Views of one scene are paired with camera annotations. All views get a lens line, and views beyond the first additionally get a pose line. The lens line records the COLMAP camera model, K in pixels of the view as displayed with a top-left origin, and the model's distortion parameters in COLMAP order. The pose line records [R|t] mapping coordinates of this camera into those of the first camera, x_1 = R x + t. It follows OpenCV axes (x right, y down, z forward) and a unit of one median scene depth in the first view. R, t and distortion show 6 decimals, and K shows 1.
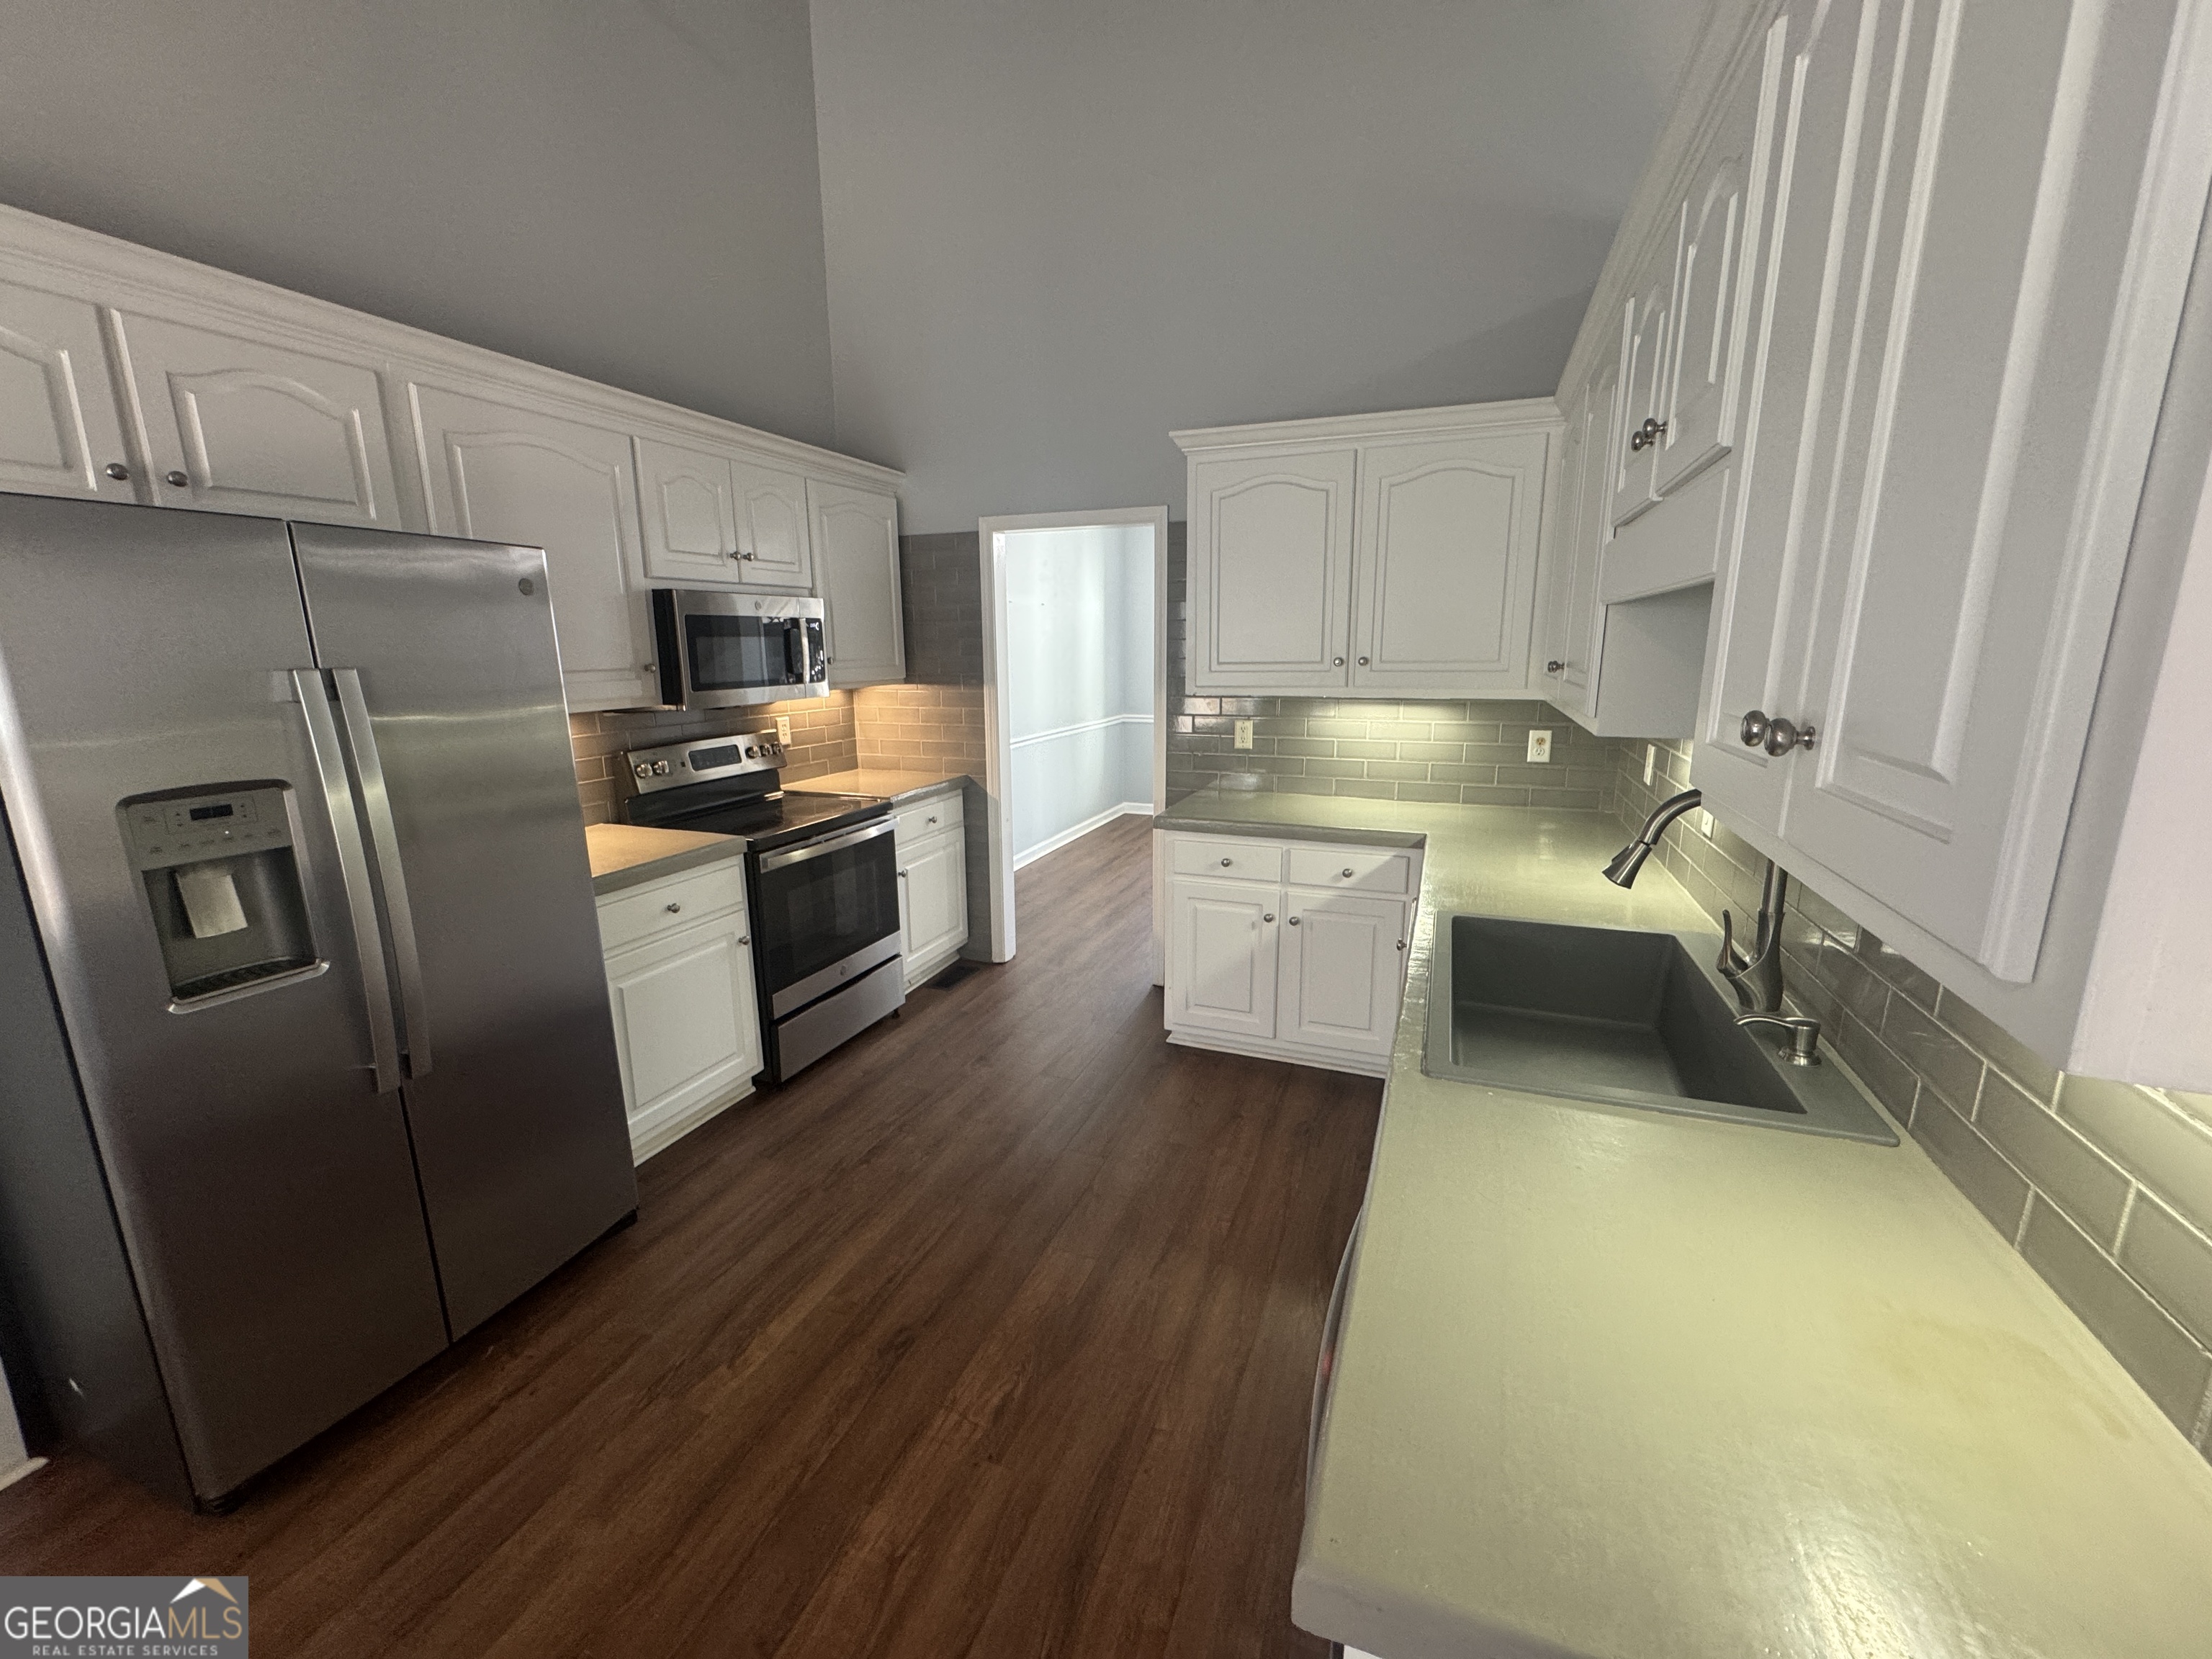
lens RADIAL K [[881.5, 0, 1105.8], [0, 881.5, 825.5], [0, 0, 1]] dist [-0.002280, 0.000462]
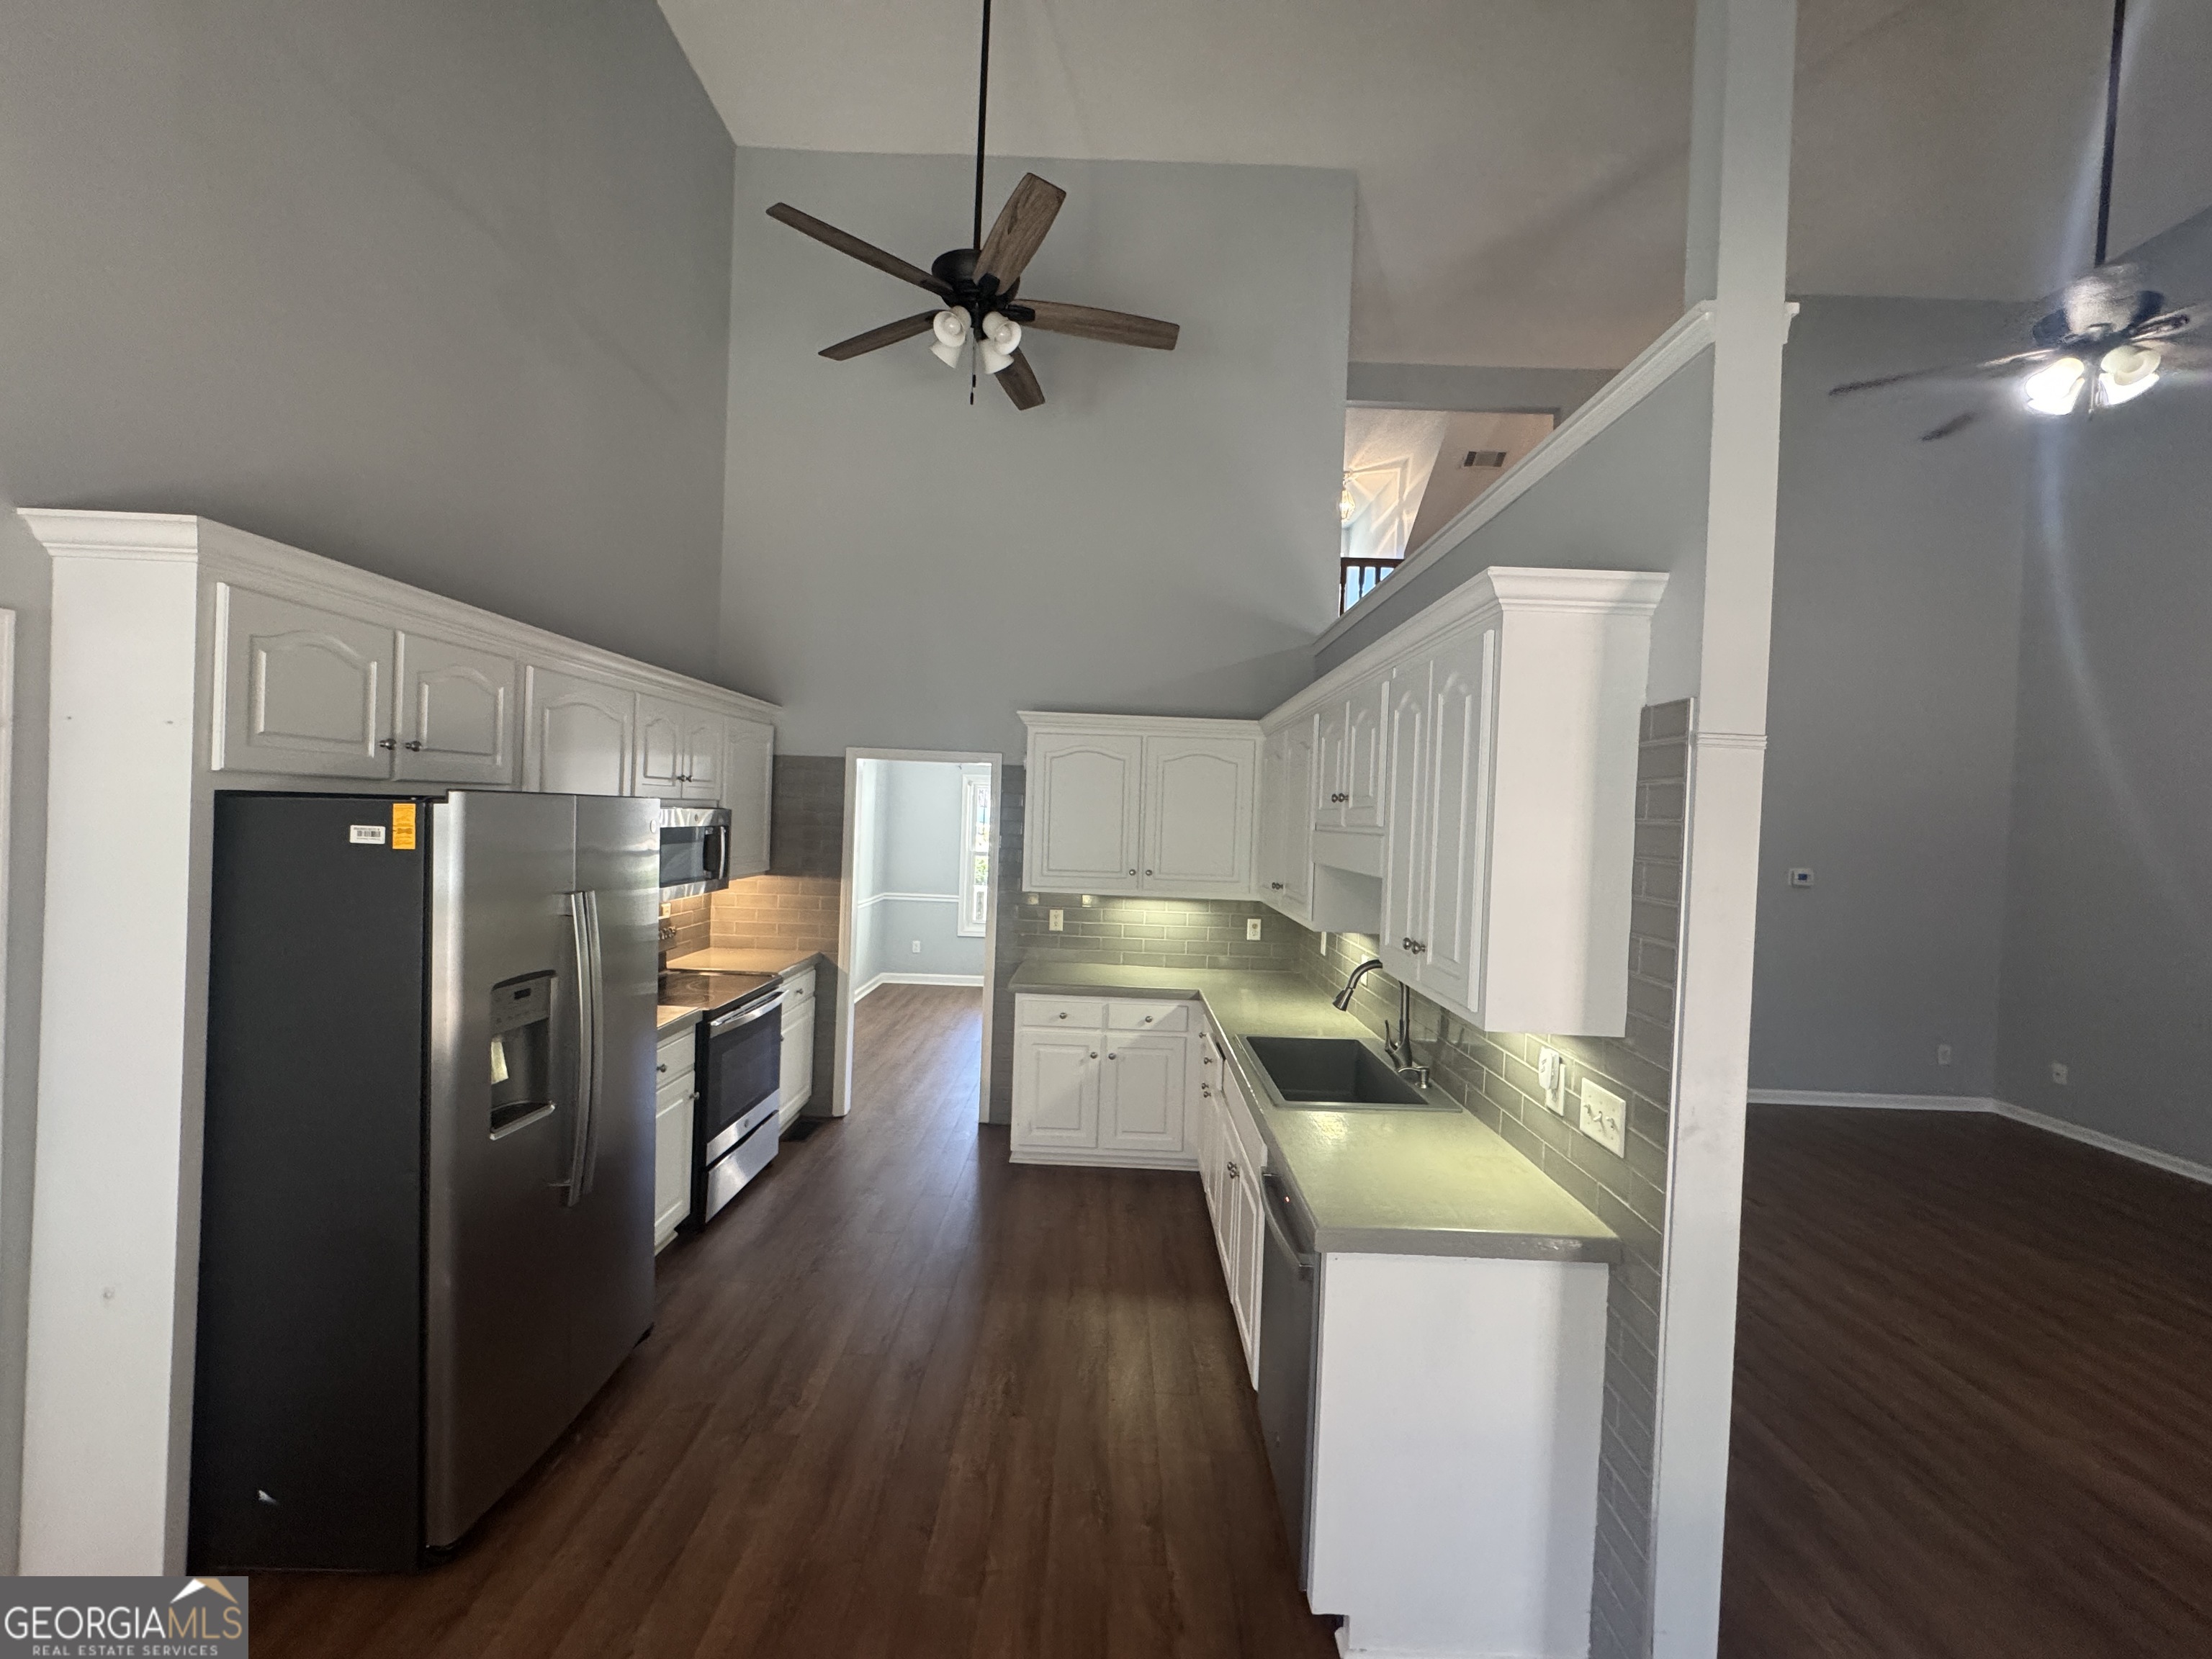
lens RADIAL K [[881.5, 0, 1105.5], [0, 881.5, 825.3], [0, 0, 1]] dist [-0.002280, 0.000462]
pose [[0.932590, 0.038400, 0.358889, -0.313588], [0.029453, 0.982912, -0.181702, 0.001631], [-0.359734, 0.180024, 0.915523, -0.345749]]
